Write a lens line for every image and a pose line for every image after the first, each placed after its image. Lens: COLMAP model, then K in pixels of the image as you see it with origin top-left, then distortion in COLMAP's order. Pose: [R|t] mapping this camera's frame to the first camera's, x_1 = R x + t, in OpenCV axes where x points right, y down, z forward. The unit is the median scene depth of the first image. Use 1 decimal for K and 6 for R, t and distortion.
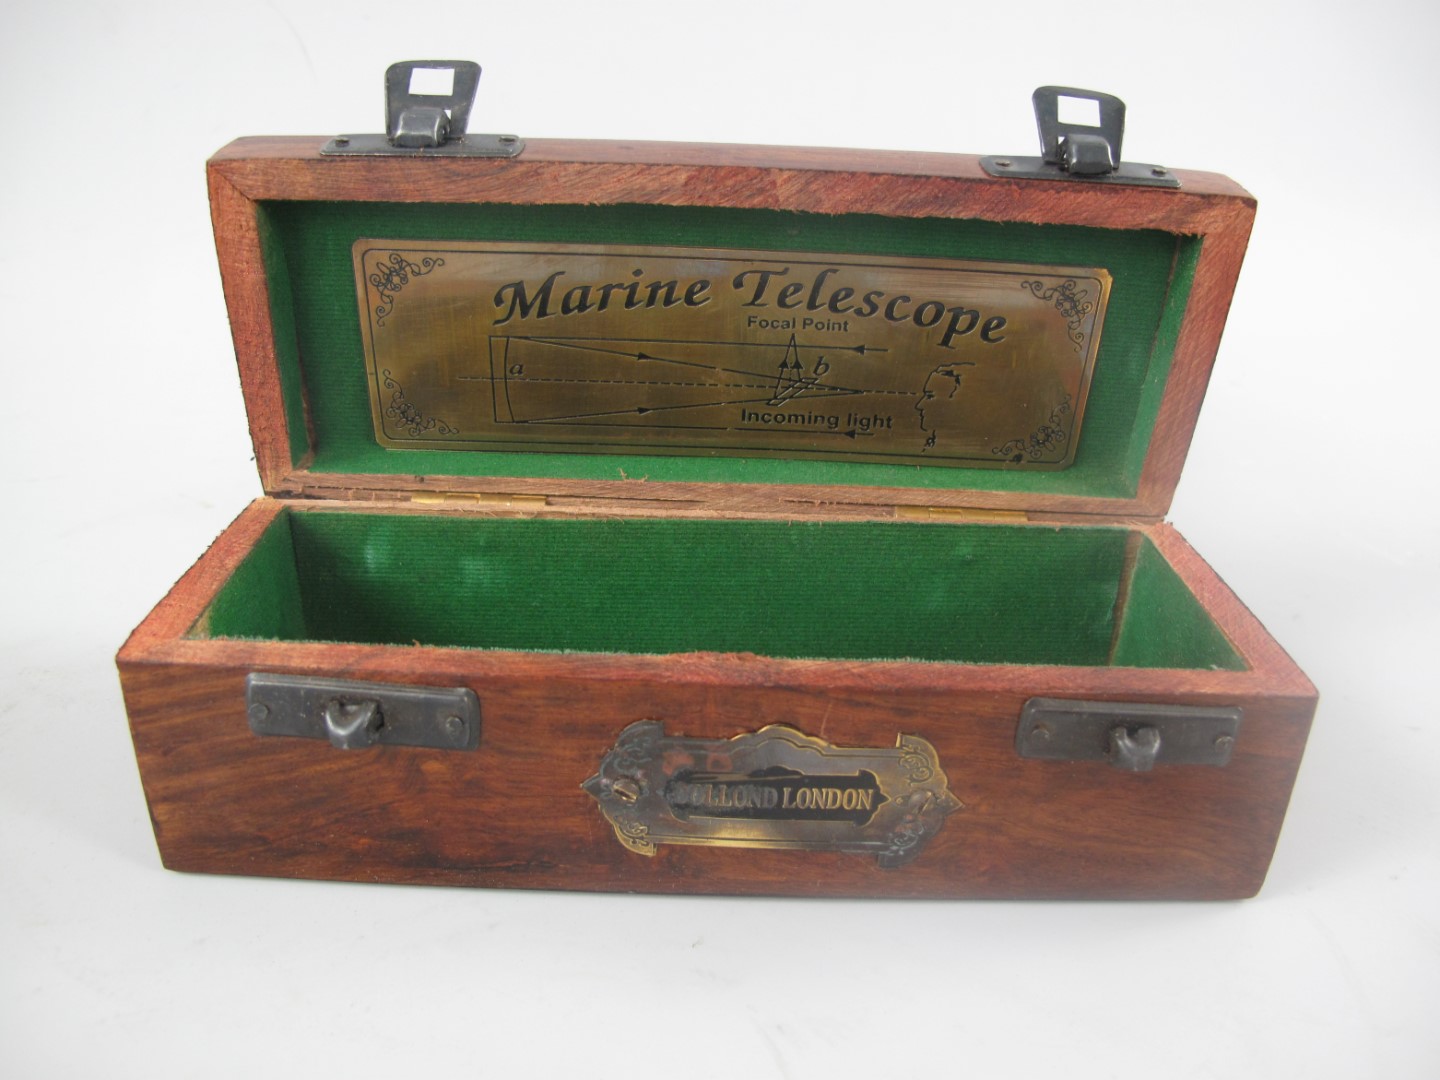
lens RADIAL K [[1204.8, 0, 689.5], [0, 1204.8, 540.2], [0, 0, 1]] dist [-0.206847, 0.005836]
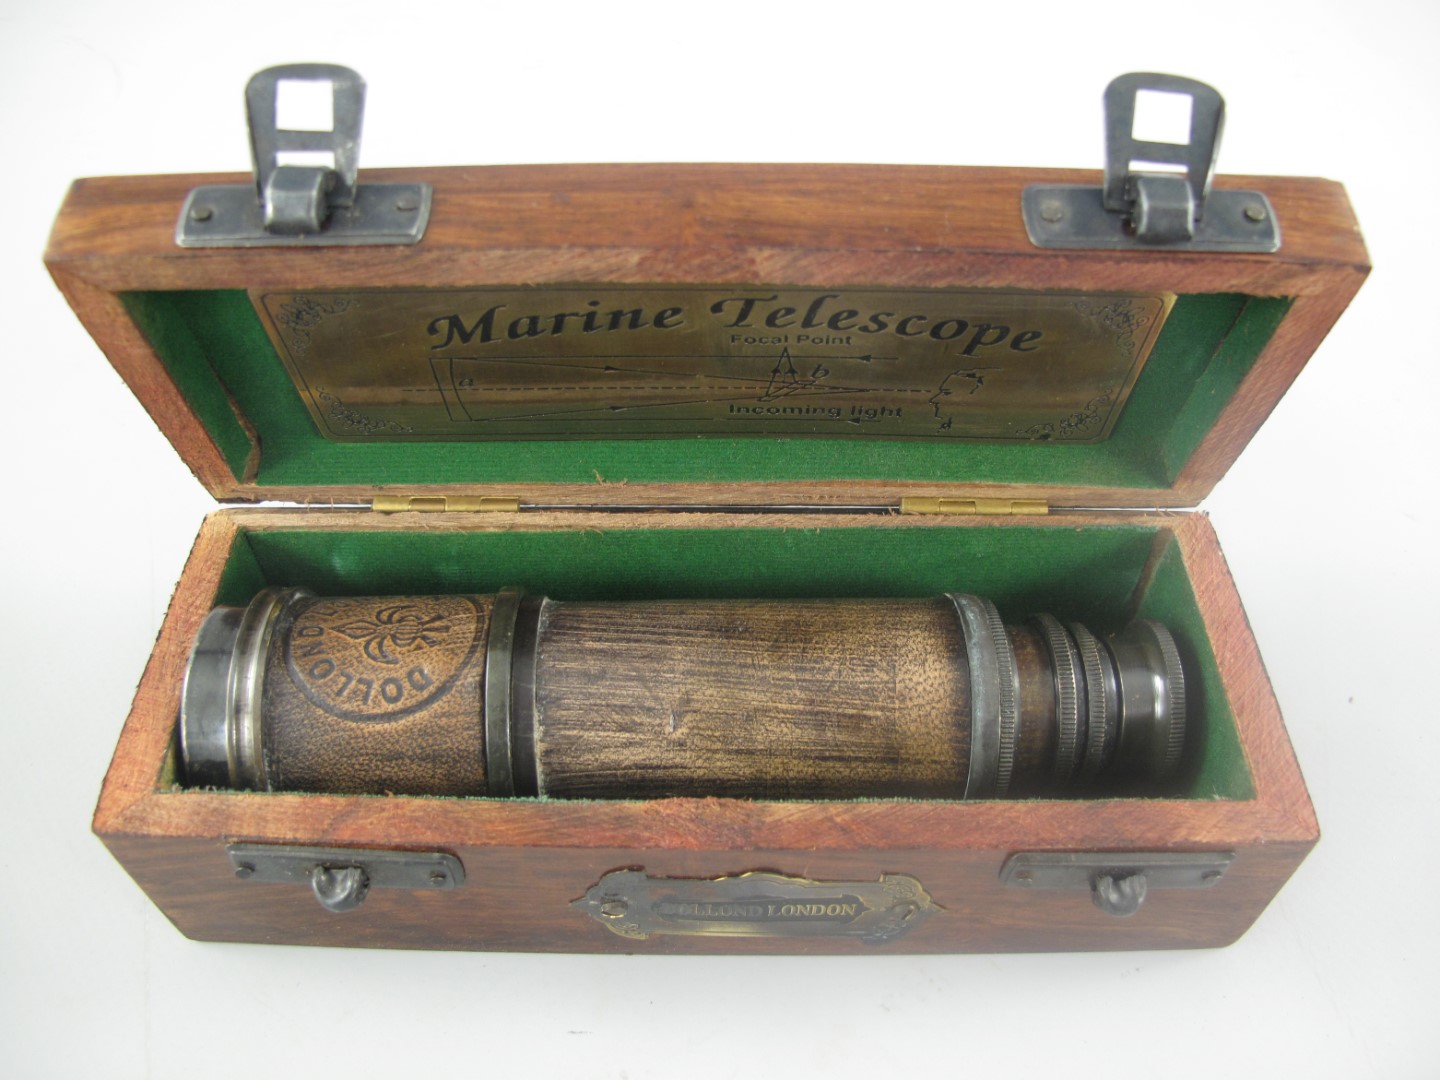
lens RADIAL K [[1201.5, 0, 720.0], [0, 1201.5, 540.0], [0, 0, 1]] dist [-0.182839, 0.005665]
pose [[0.999537, -0.025601, -0.016446, 0.061872], [0.030184, 0.902525, 0.429578, -0.503242], [0.003845, -0.429876, 0.902880, 0.221868]]
